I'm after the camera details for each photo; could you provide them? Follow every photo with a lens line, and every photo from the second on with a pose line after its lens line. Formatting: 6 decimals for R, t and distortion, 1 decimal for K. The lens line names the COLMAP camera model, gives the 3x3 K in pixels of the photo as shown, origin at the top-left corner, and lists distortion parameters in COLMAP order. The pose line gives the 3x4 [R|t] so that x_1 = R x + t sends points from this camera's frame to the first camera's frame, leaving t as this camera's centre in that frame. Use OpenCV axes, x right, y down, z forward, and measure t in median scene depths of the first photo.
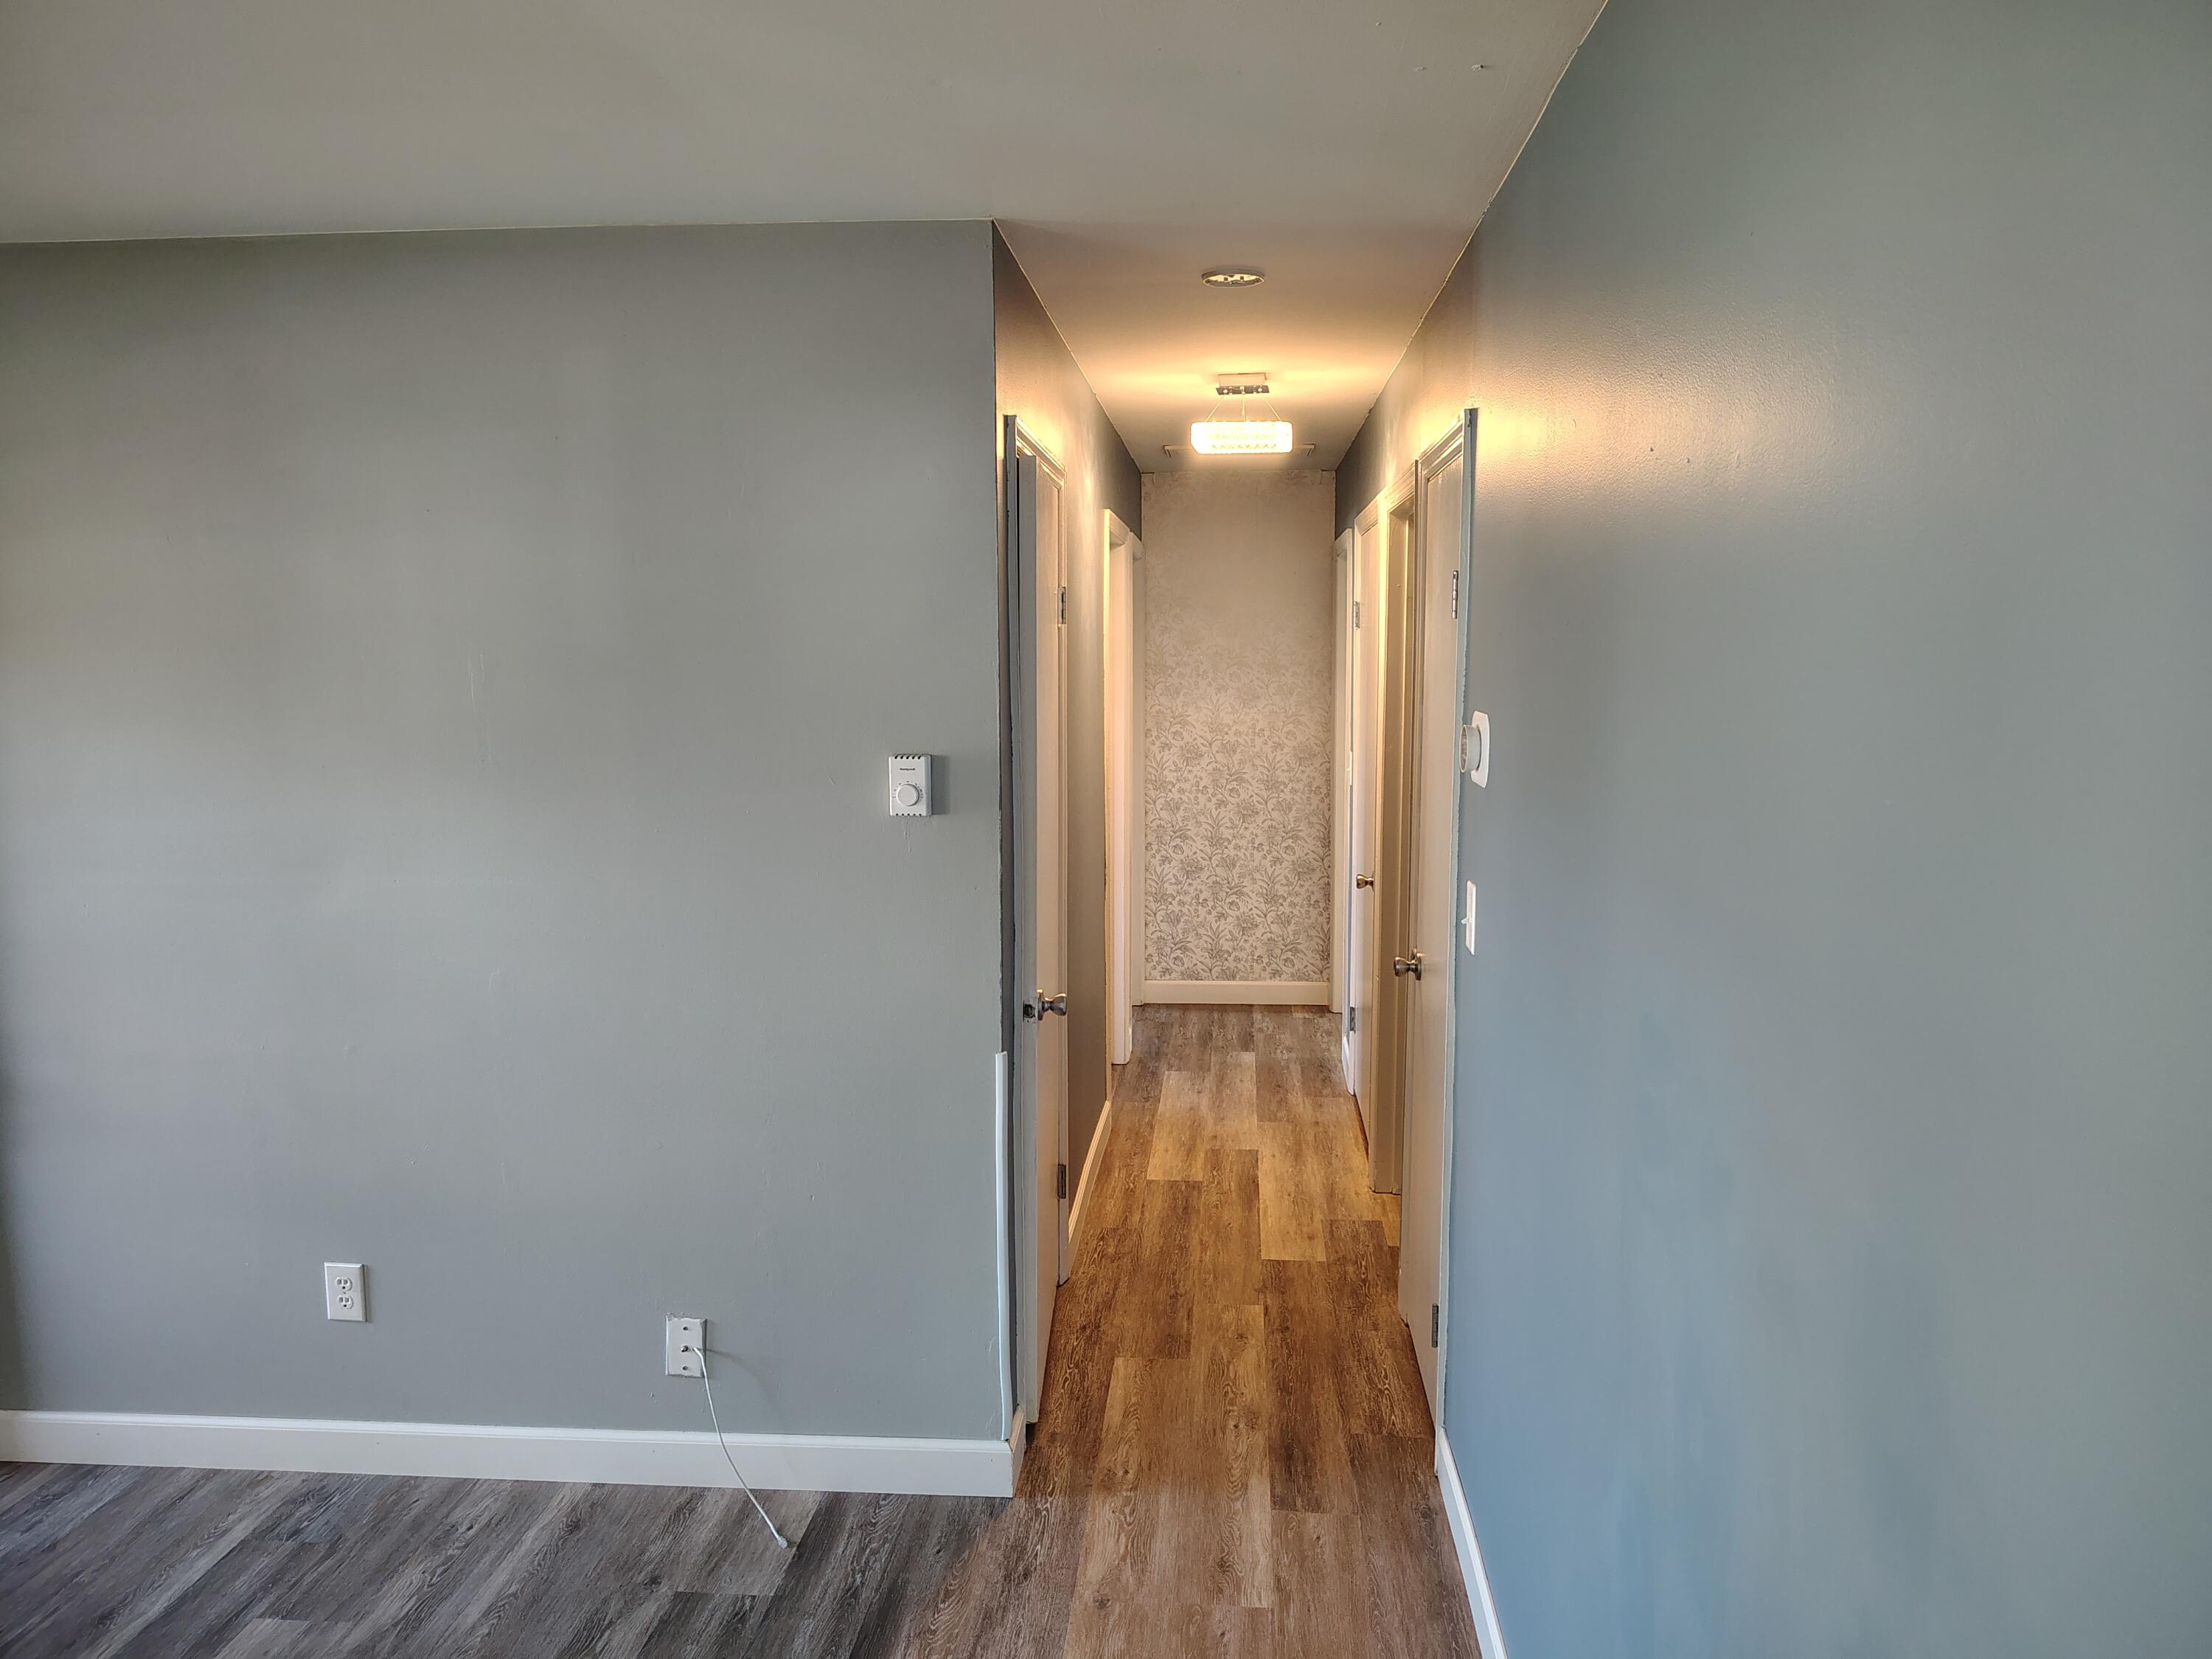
lens RADIAL K [[1470.5, 0, 1106.0], [0, 1470.5, 829.5], [0, 0, 1]] dist [0.005650, -0.001747]
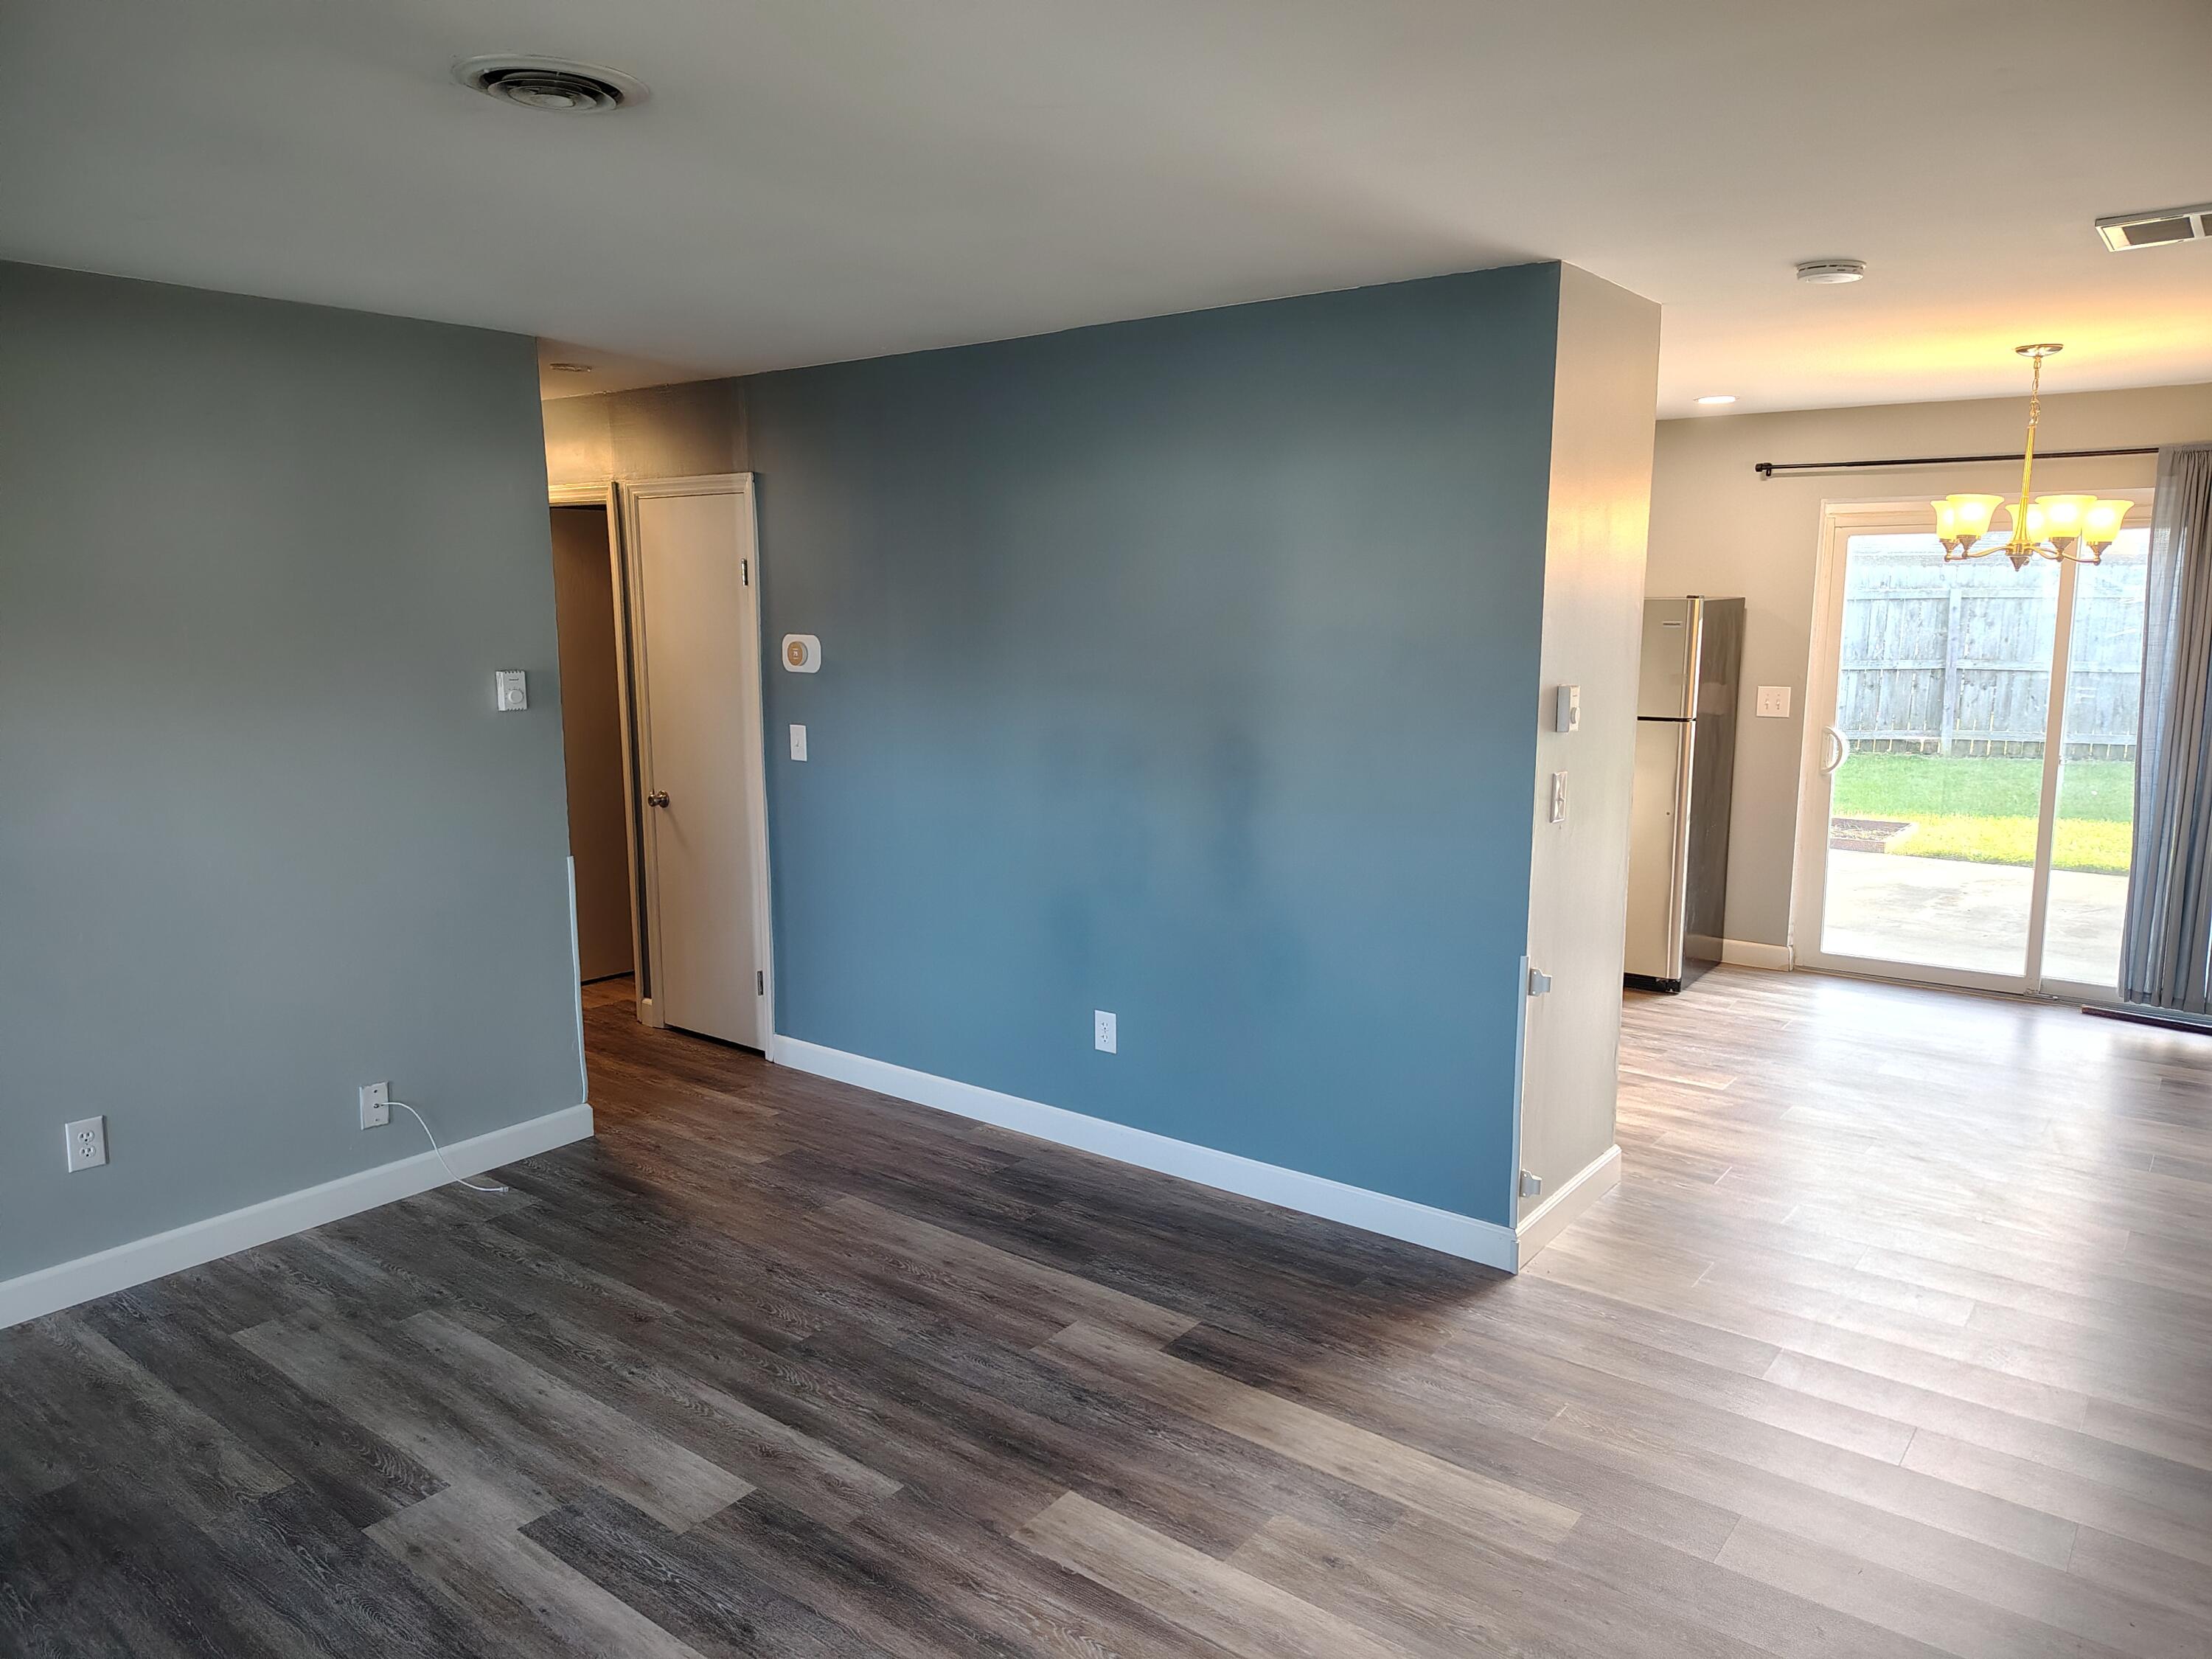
lens RADIAL K [[1470.5, 0, 1106.0], [0, 1470.5, 829.5], [0, 0, 1]] dist [0.005650, -0.001747]
pose [[0.543807, -0.124317, 0.829951, -1.087309], [0.089690, 0.991912, 0.089810, 0.031953], [-0.834404, 0.025599, 0.550559, -0.366214]]
